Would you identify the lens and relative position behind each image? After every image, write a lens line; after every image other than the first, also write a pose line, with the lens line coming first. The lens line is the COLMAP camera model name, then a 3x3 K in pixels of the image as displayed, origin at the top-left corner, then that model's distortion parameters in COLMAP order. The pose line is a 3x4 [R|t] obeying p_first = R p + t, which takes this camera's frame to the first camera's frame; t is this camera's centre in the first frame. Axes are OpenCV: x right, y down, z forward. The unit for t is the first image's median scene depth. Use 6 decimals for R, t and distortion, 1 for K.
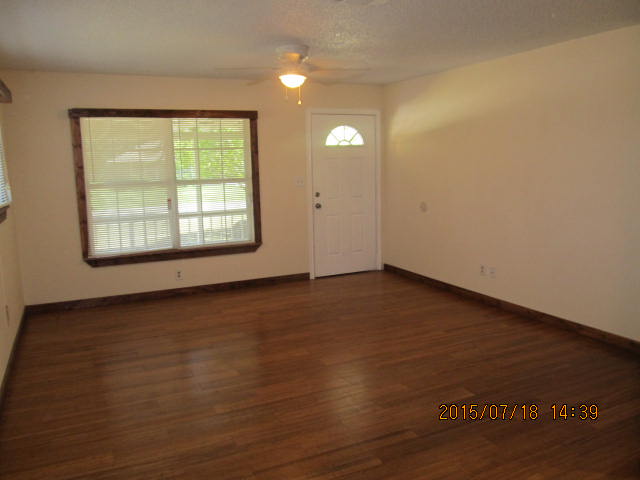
lens RADIAL K [[516.7, 0, 320.0], [0, 516.7, 240.0], [0, 0, 1]] dist [0.000276, -0.001445]
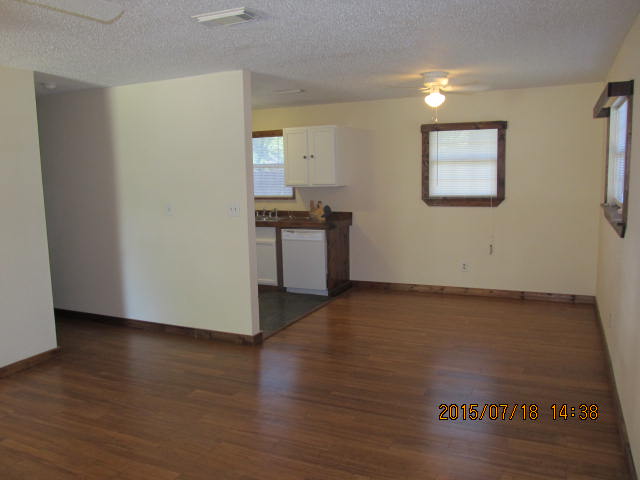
lens RADIAL K [[516.7, 0, 320.0], [0, 516.7, 240.0], [0, 0, 1]] dist [0.000276, -0.001445]
pose [[-0.637645, -0.058495, 0.768106, -0.634206], [0.144520, 0.970324, 0.193868, -0.176651], [-0.756652, 0.234625, -0.610269, 1.226759]]
